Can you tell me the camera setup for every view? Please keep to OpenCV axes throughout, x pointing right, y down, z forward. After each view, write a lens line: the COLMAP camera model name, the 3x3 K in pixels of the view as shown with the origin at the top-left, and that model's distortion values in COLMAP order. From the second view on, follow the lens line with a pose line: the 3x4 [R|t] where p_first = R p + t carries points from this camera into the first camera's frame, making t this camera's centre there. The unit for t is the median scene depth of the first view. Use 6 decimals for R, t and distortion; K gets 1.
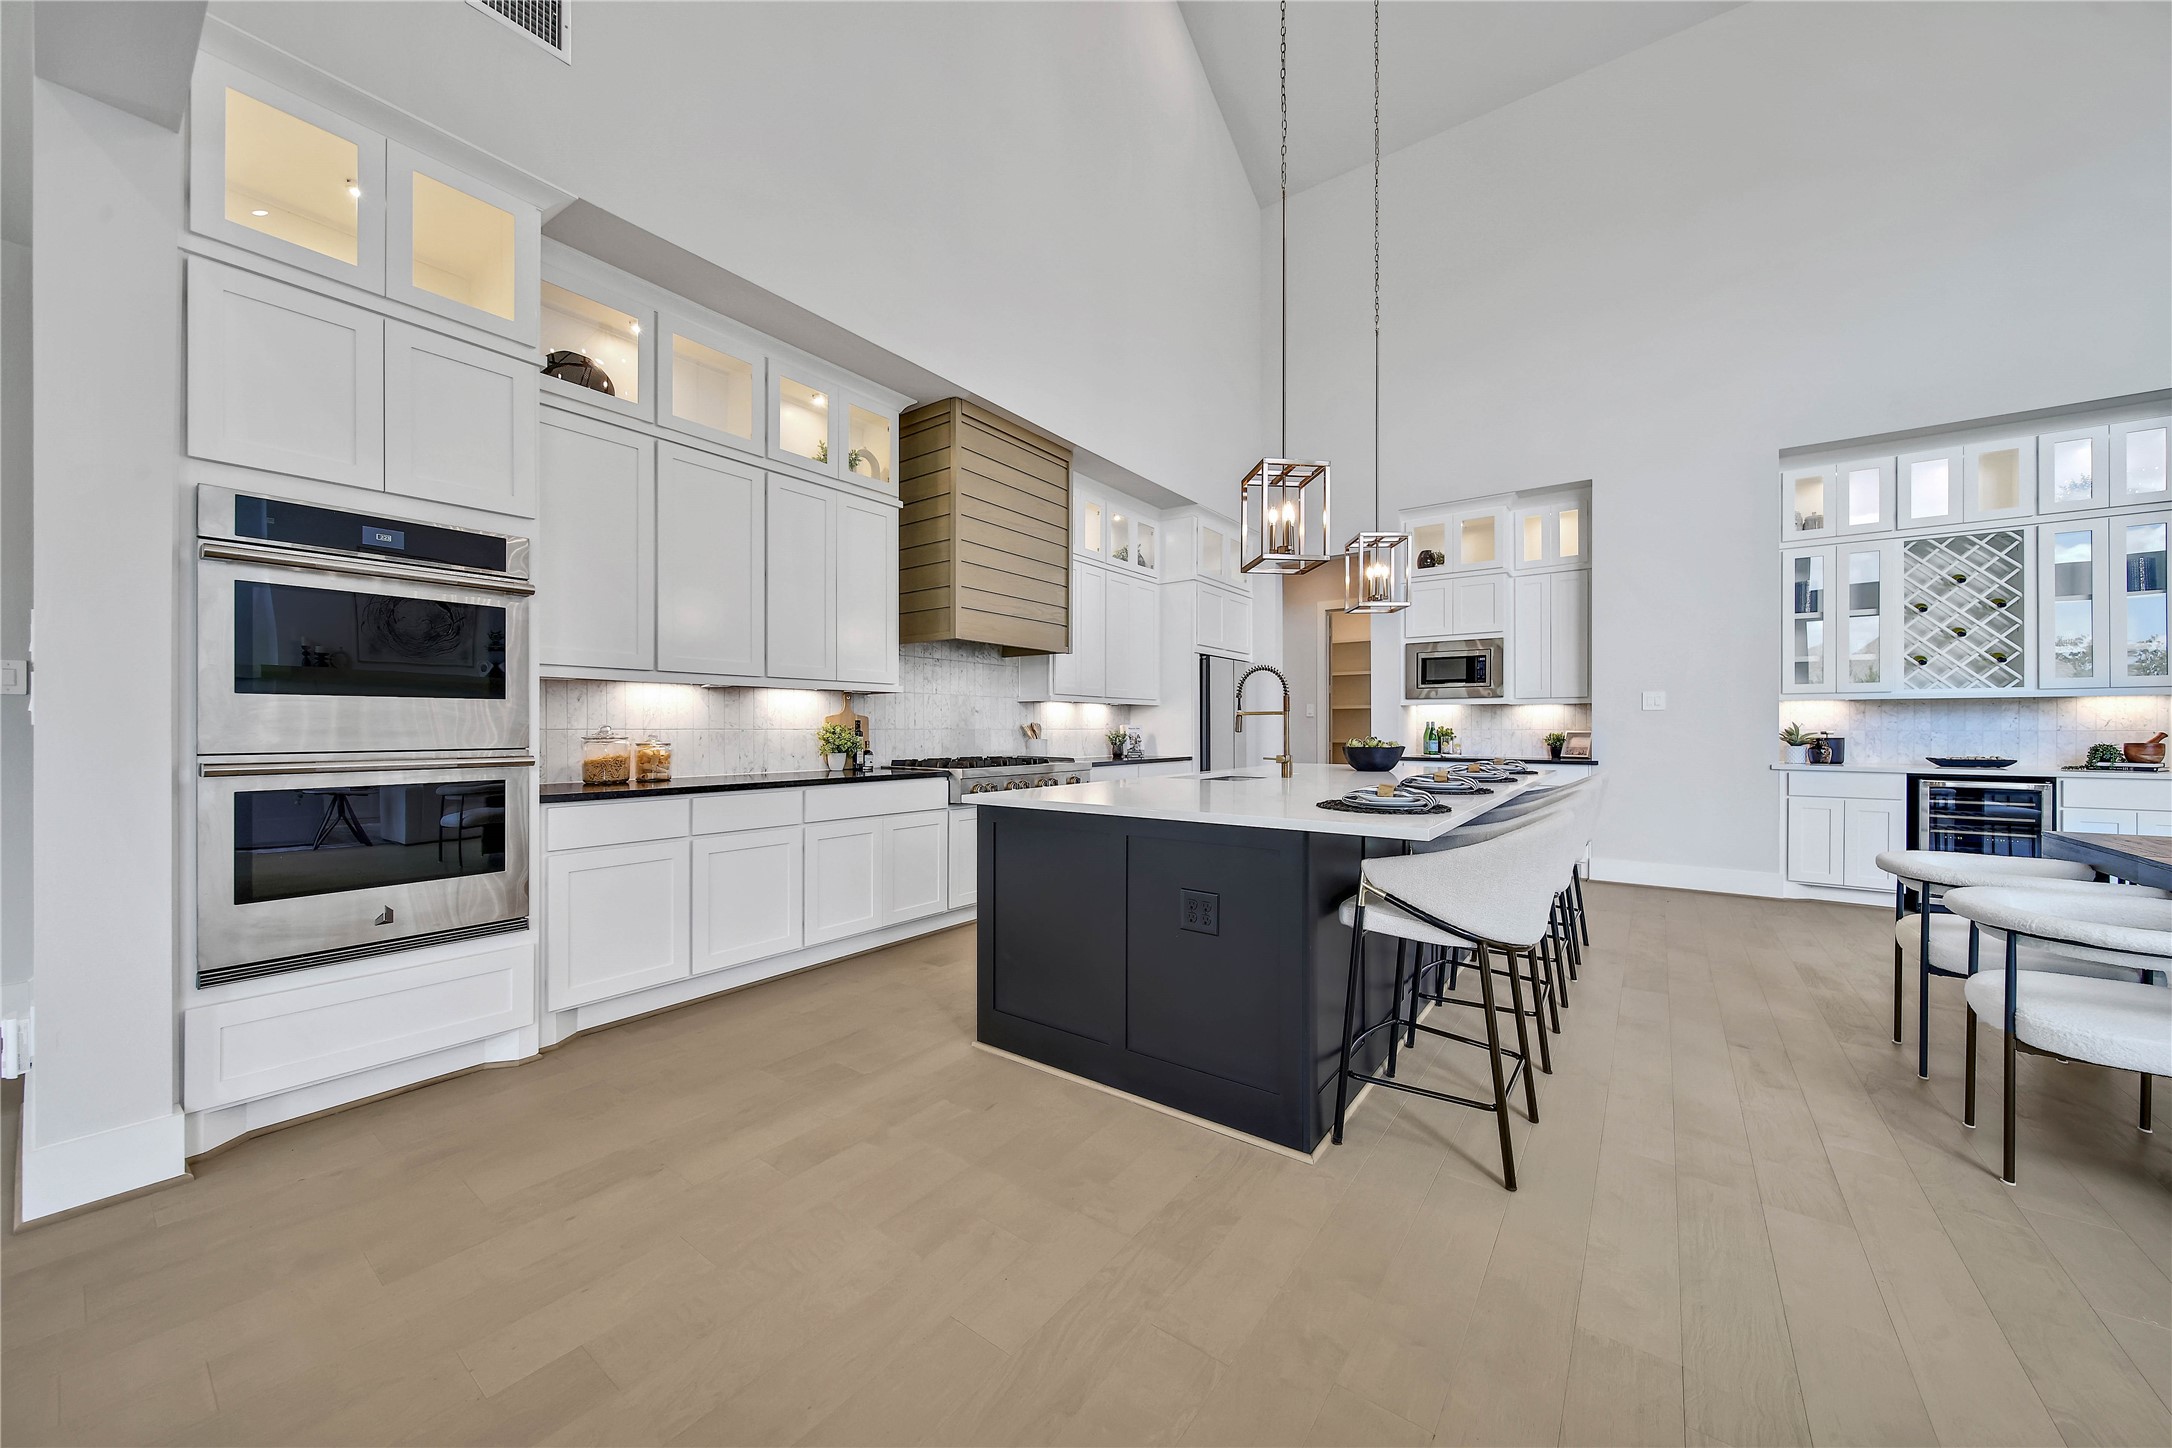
lens RADIAL K [[776.1, 0, 1079.2], [0, 776.1, 728.7], [0, 0, 1]] dist [-0.002337, -0.000510]
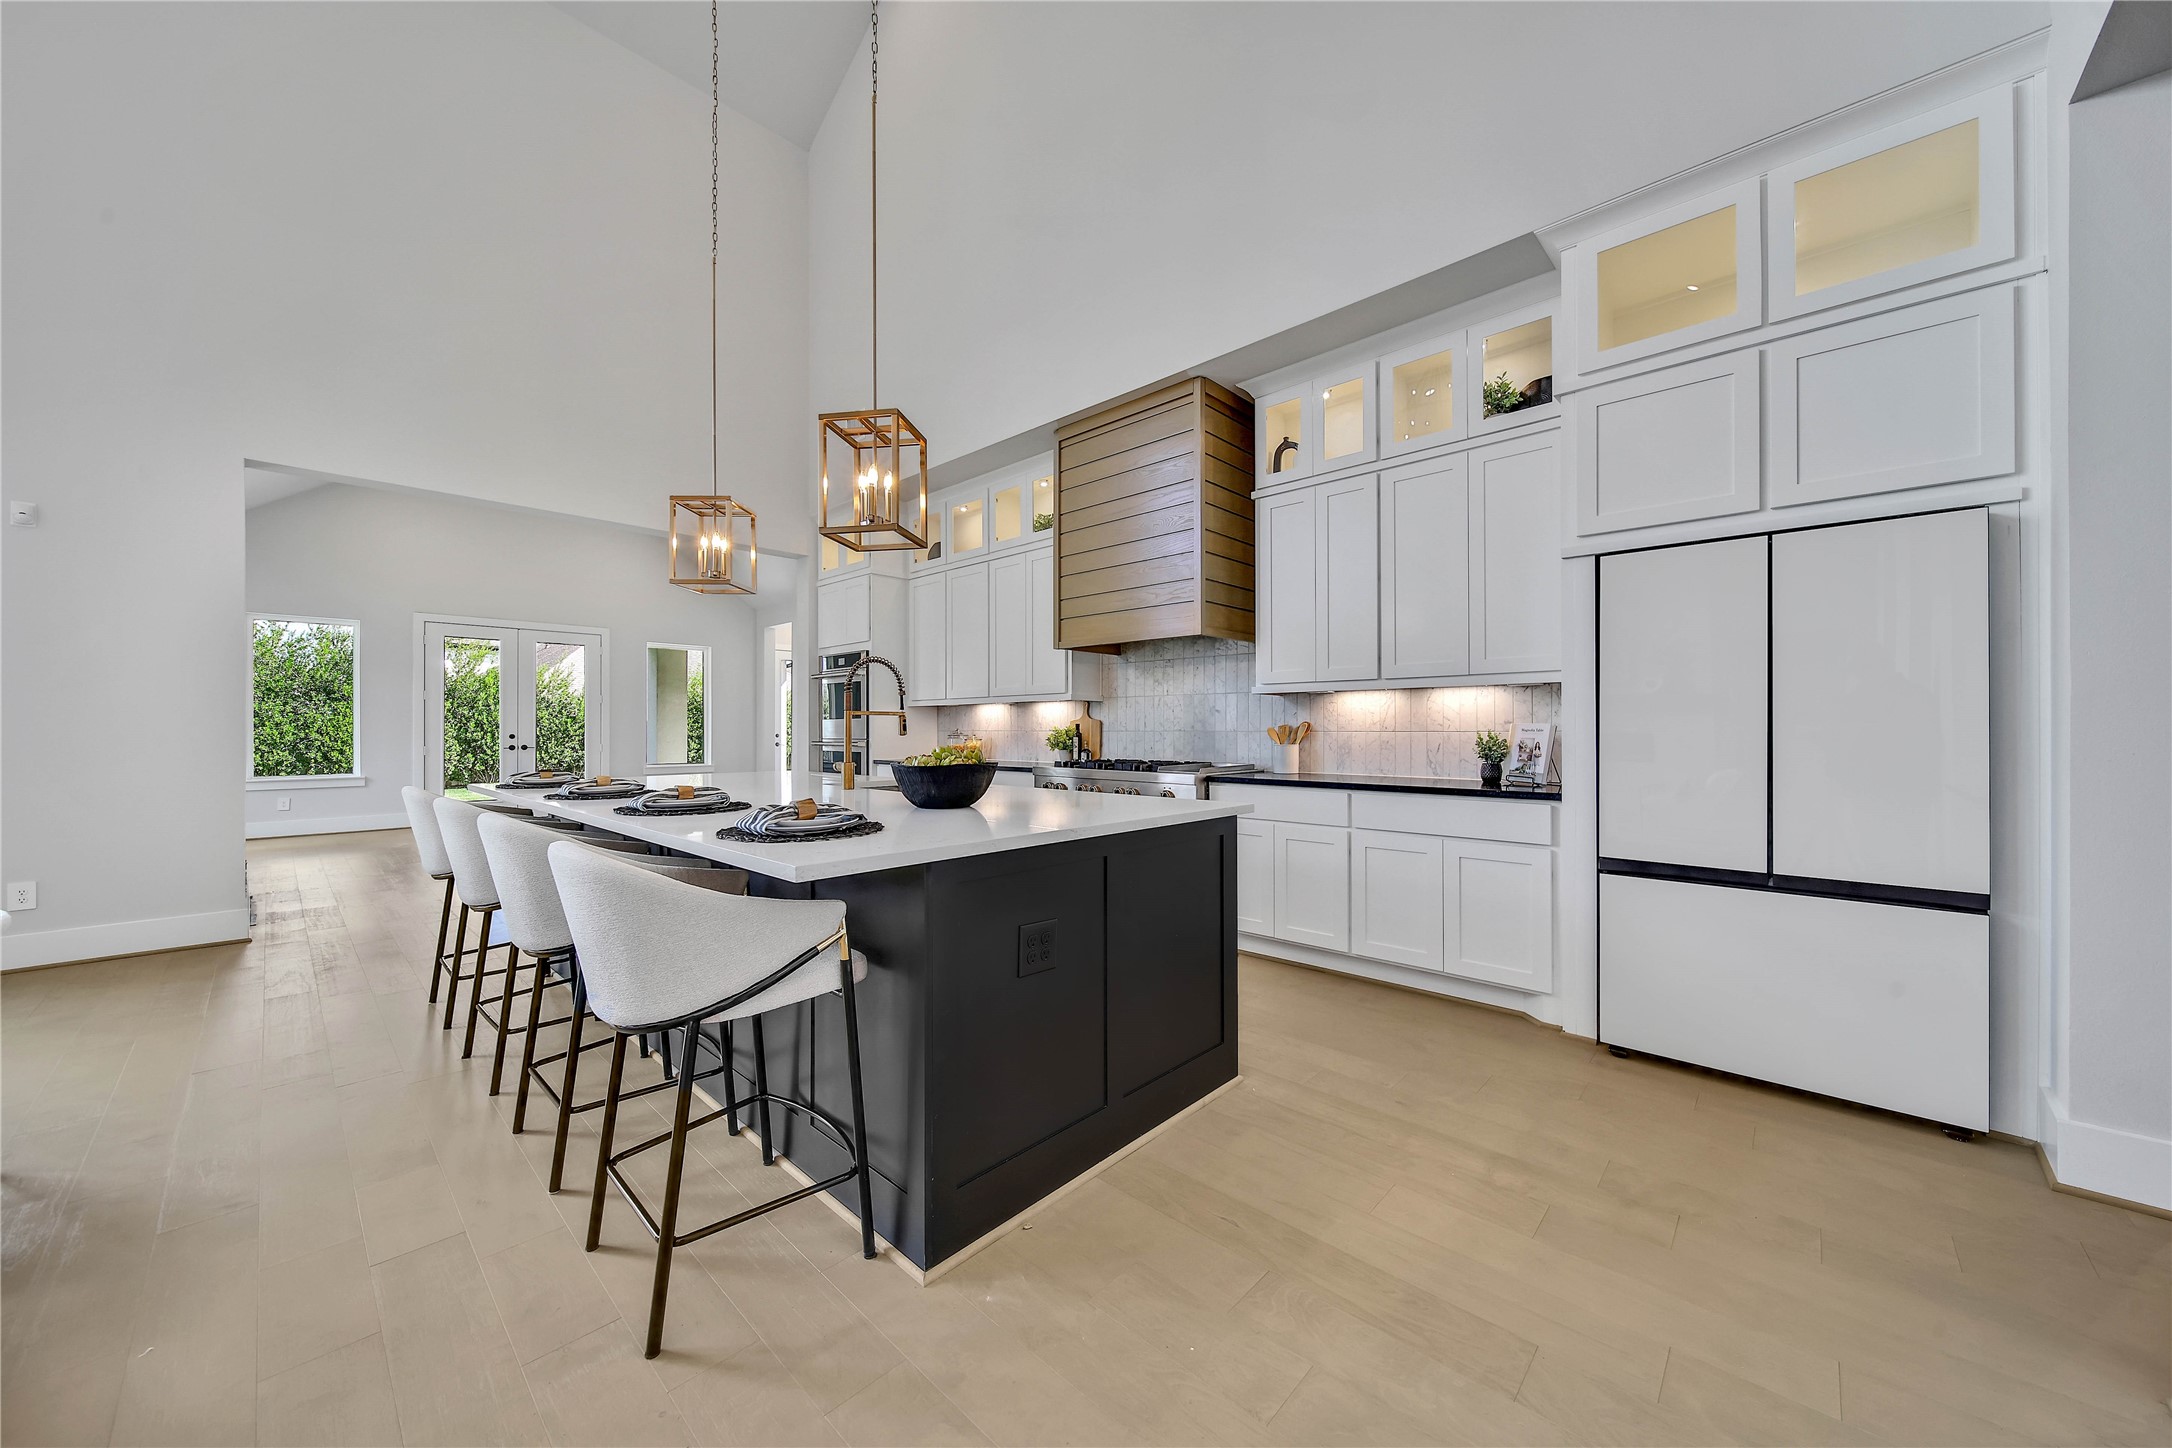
lens RADIAL K [[776.1, 0, 1082.1], [0, 776.1, 723.5], [0, 0, 1]] dist [-0.002337, -0.000510]
pose [[-0.117624, -0.002741, -0.993054, 0.776967], [0.005030, 0.999982, -0.003356, -0.006033], [0.993045, -0.005390, -0.117608, 0.966459]]
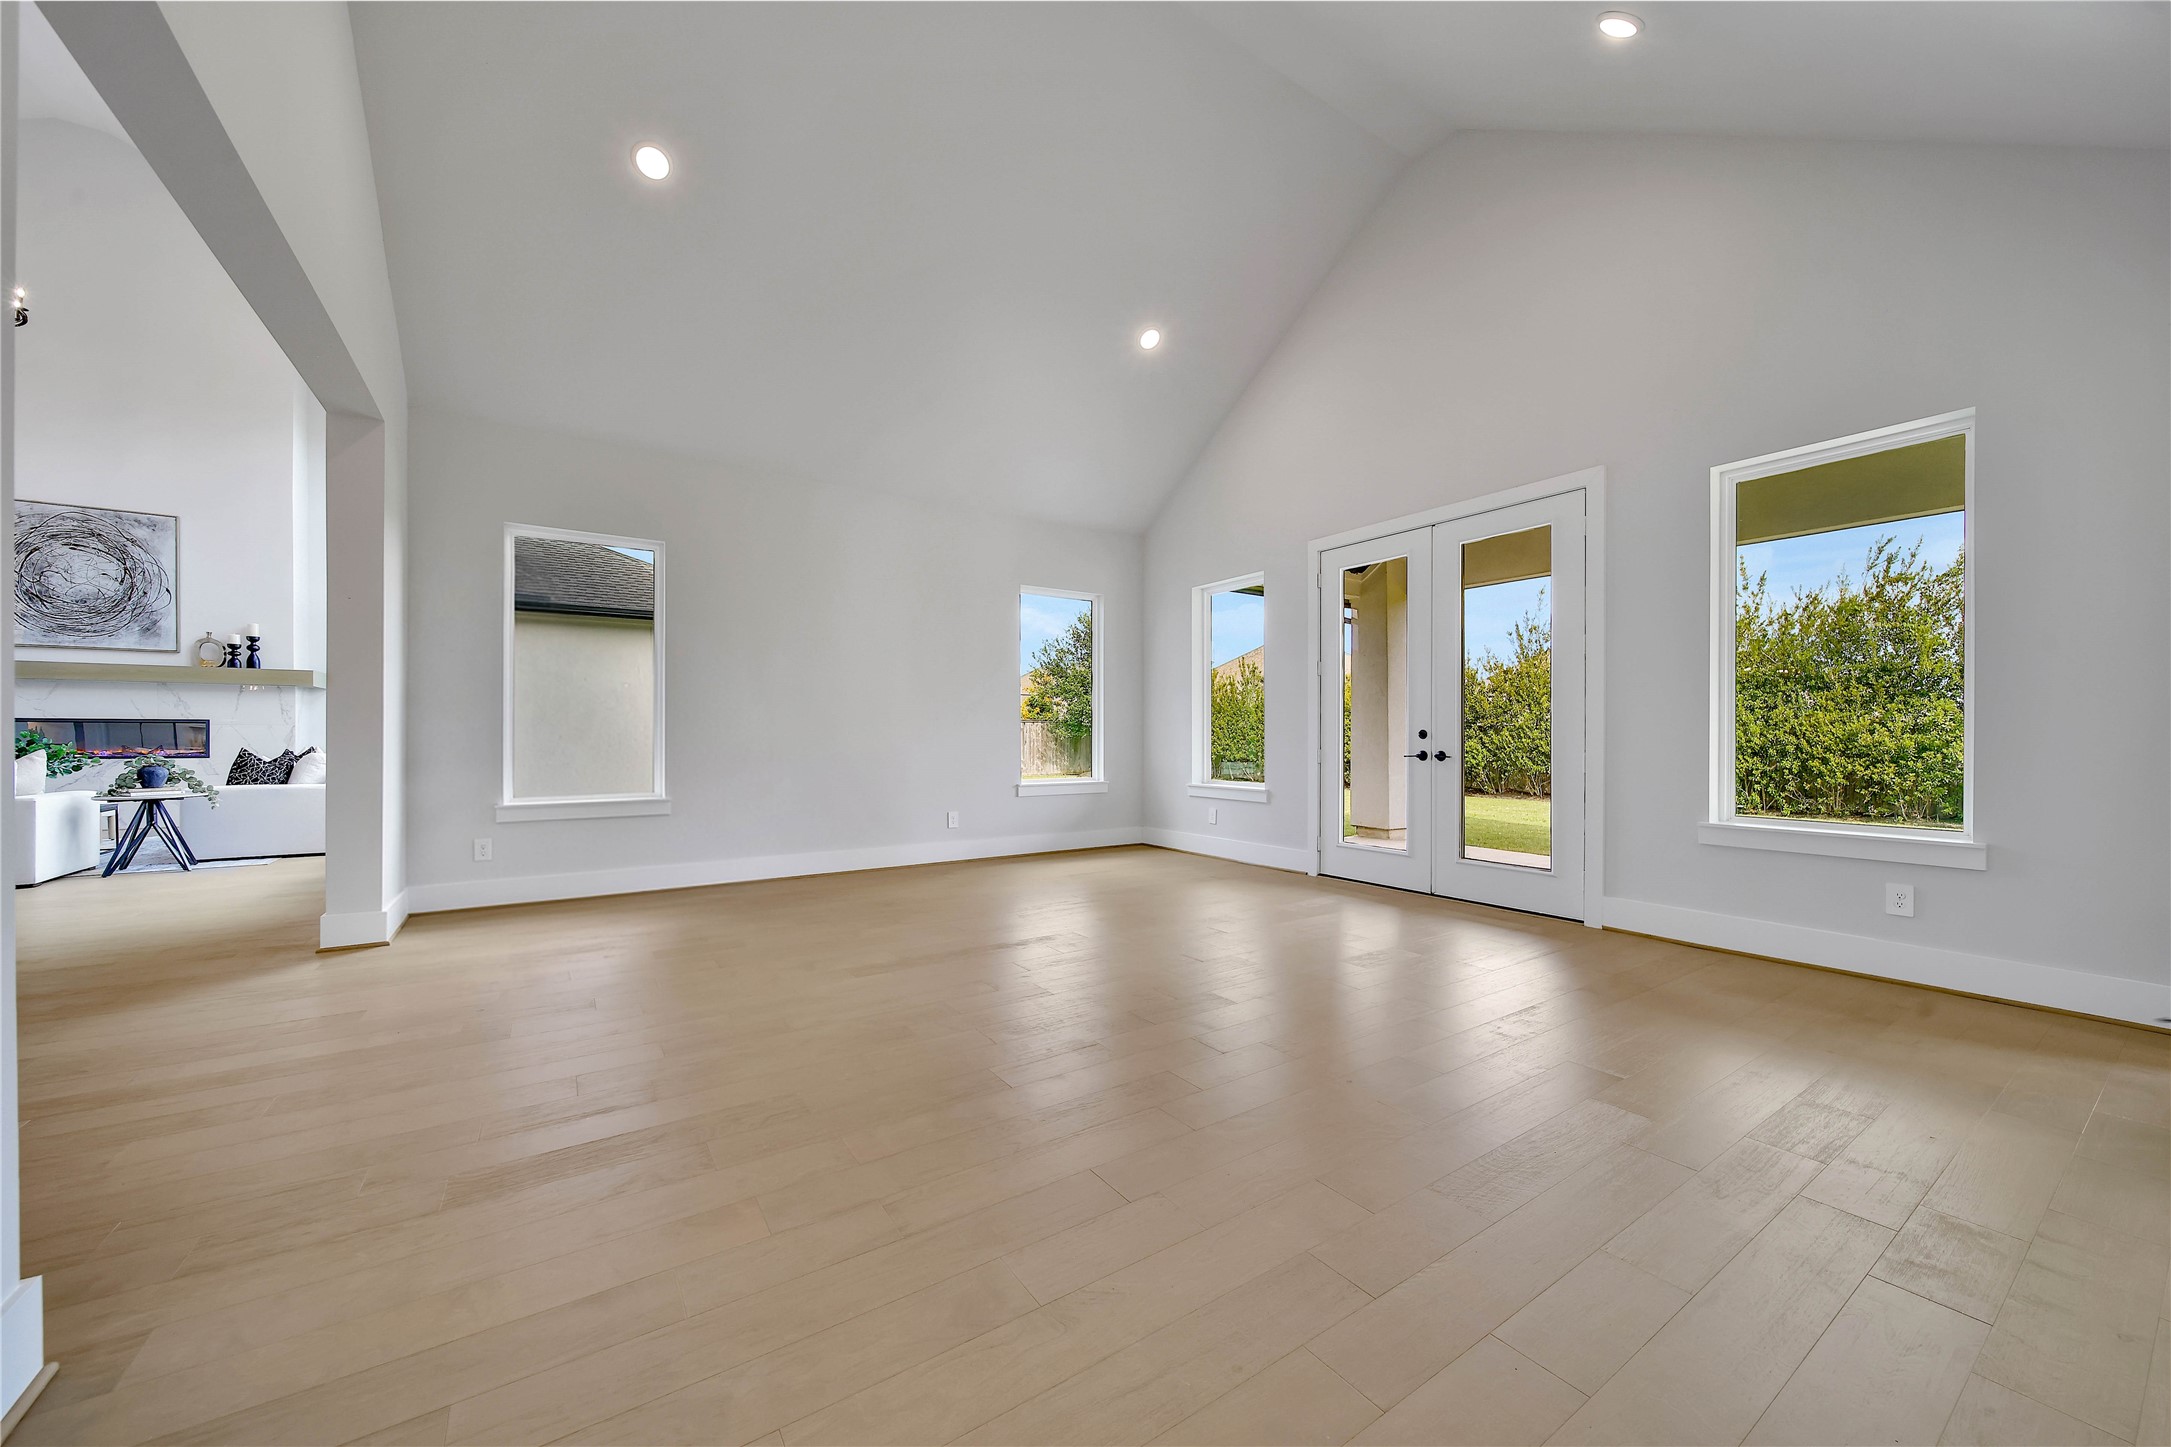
lens RADIAL K [[775.8, 0, 1076.9], [0, 775.8, 743.4], [0, 0, 1]] dist [-0.002337, -0.000510]
pose [[-0.943891, -0.004624, 0.330226, -0.829997], [-0.001565, 0.999953, 0.009526, 0.015447], [-0.330254, 0.008475, -0.943854, 0.436502]]
